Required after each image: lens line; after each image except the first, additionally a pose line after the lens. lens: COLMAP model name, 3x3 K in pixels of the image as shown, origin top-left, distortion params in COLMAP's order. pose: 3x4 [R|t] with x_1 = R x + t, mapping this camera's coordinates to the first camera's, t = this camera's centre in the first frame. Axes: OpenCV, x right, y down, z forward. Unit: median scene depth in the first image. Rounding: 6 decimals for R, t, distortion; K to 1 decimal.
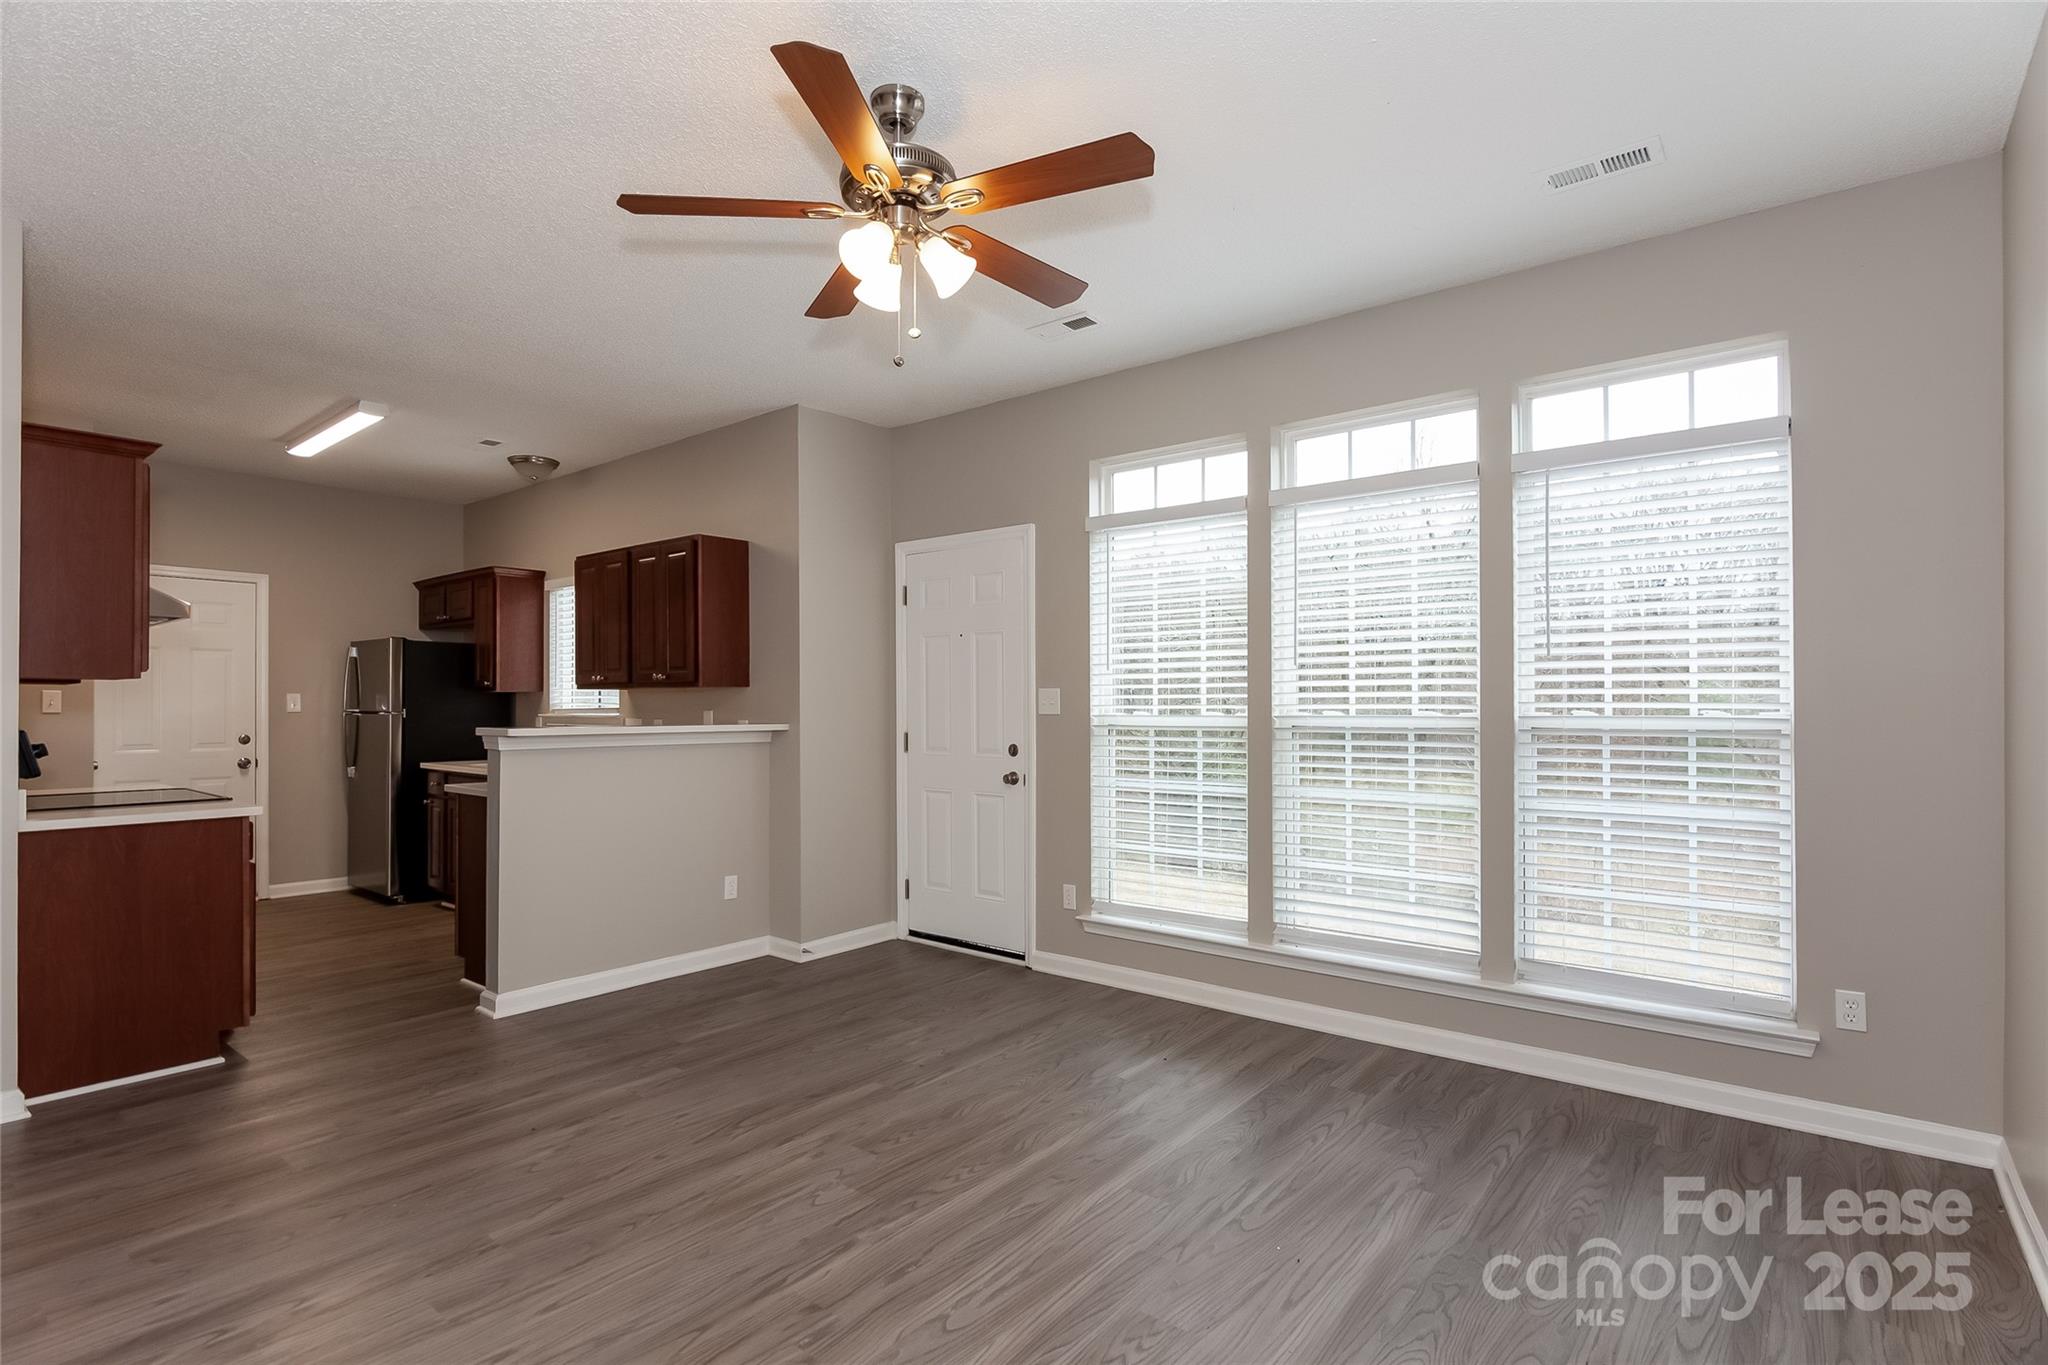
lens RADIAL K [[995.1, 0, 1024.0], [0, 995.1, 703.1], [0, 0, 1]] dist [0.000028, 0.000037]
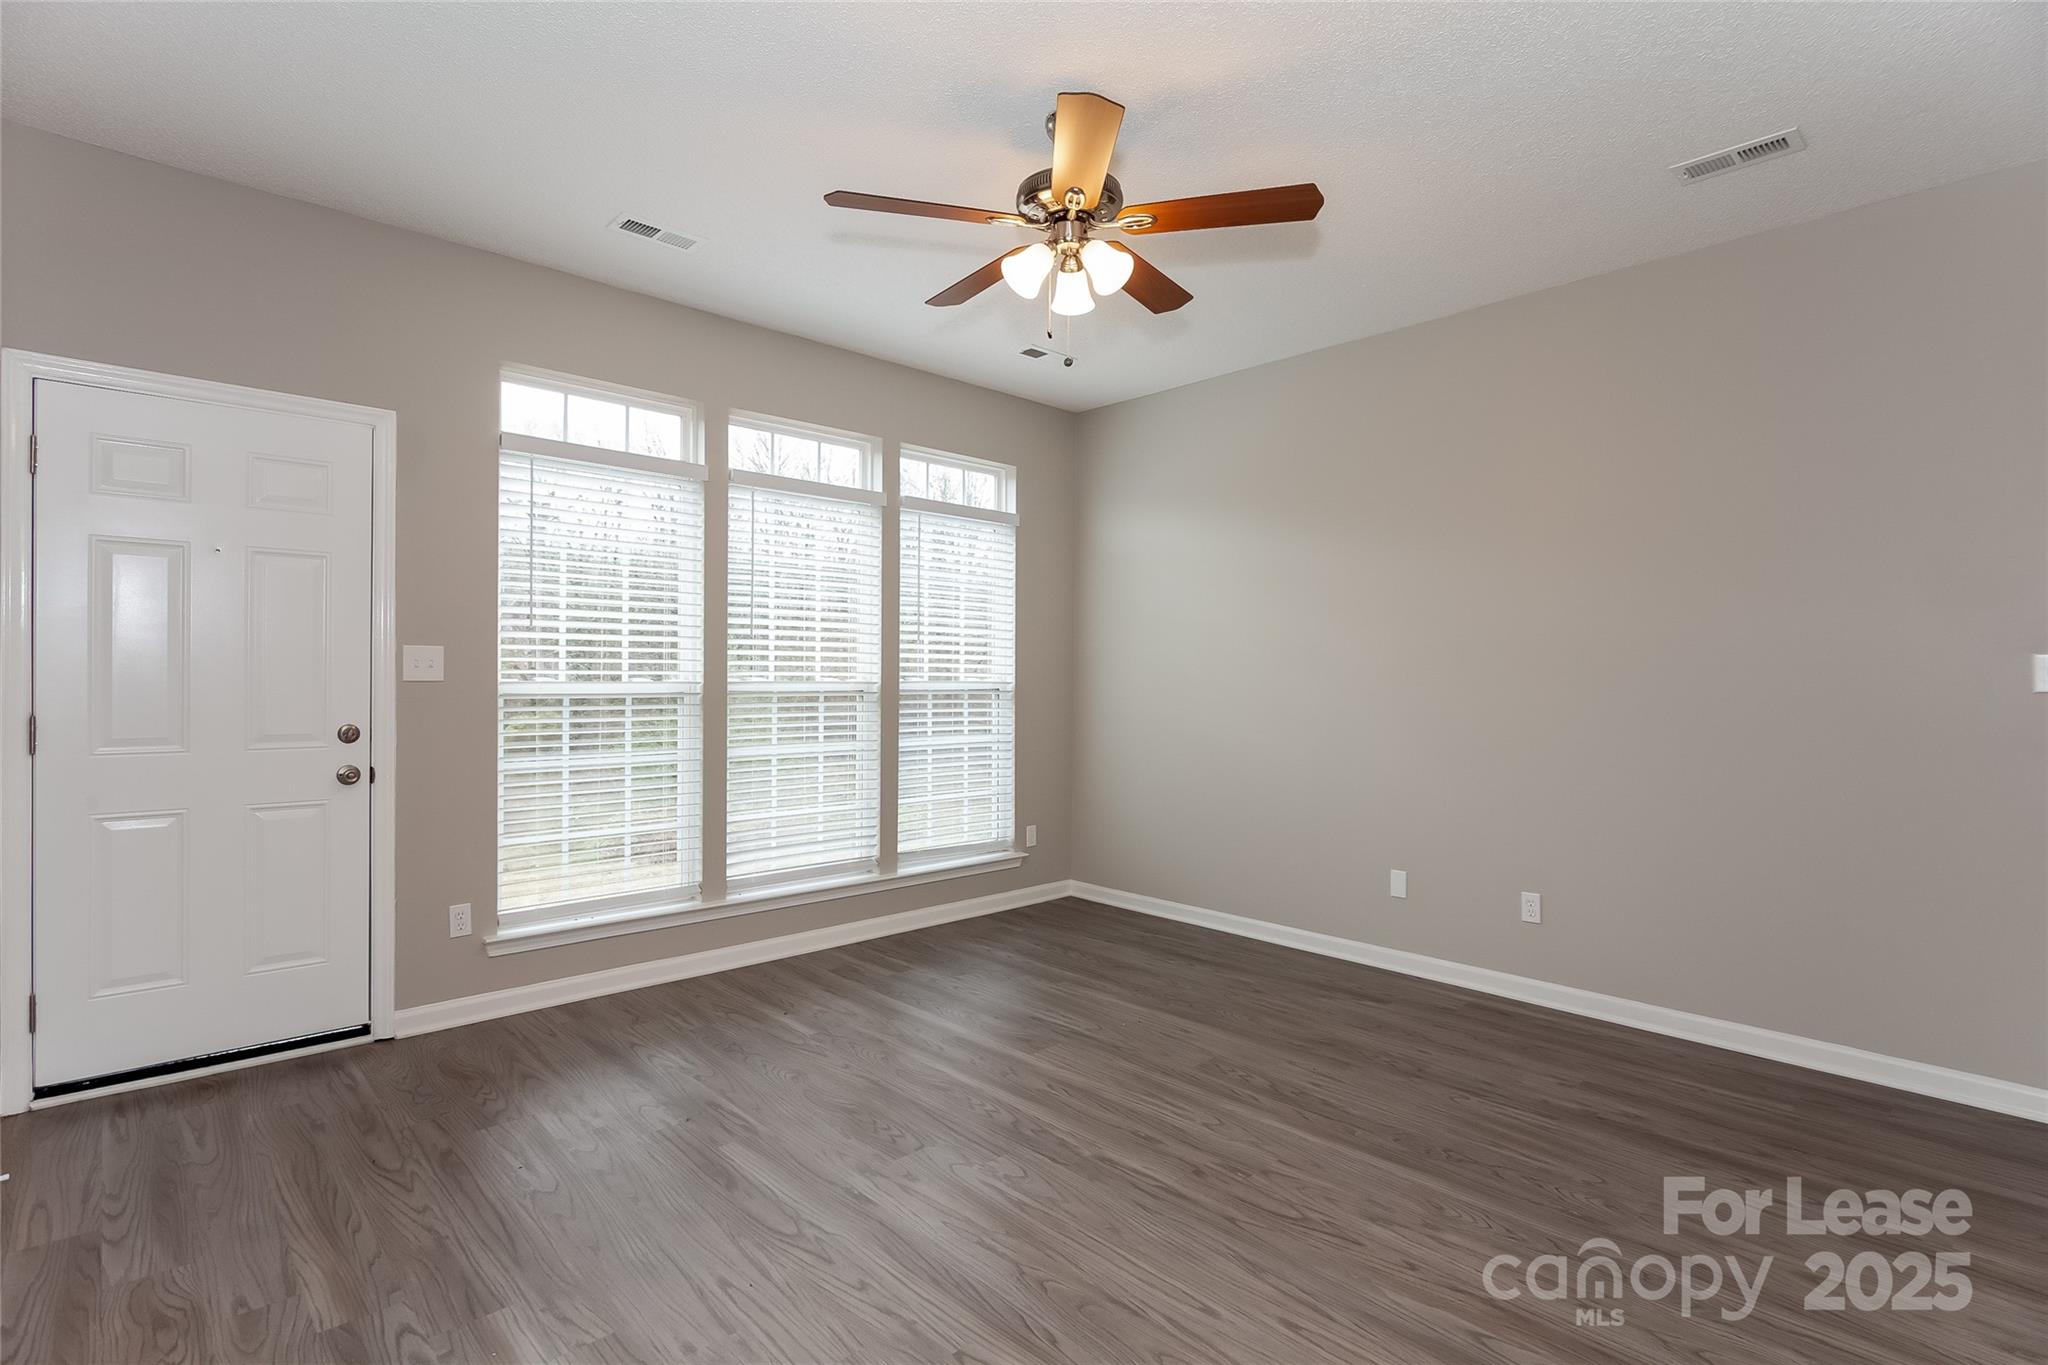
lens RADIAL K [[976.7, 0, 1024.0], [0, 976.7, 682.5], [0, 0, 1]] dist [-0.003419, -0.000368]
pose [[0.141490, -0.004038, 0.989932, -0.677843], [-0.010927, 0.999924, 0.005640, 0.003965], [-0.989879, -0.011615, 0.141435, 0.503048]]
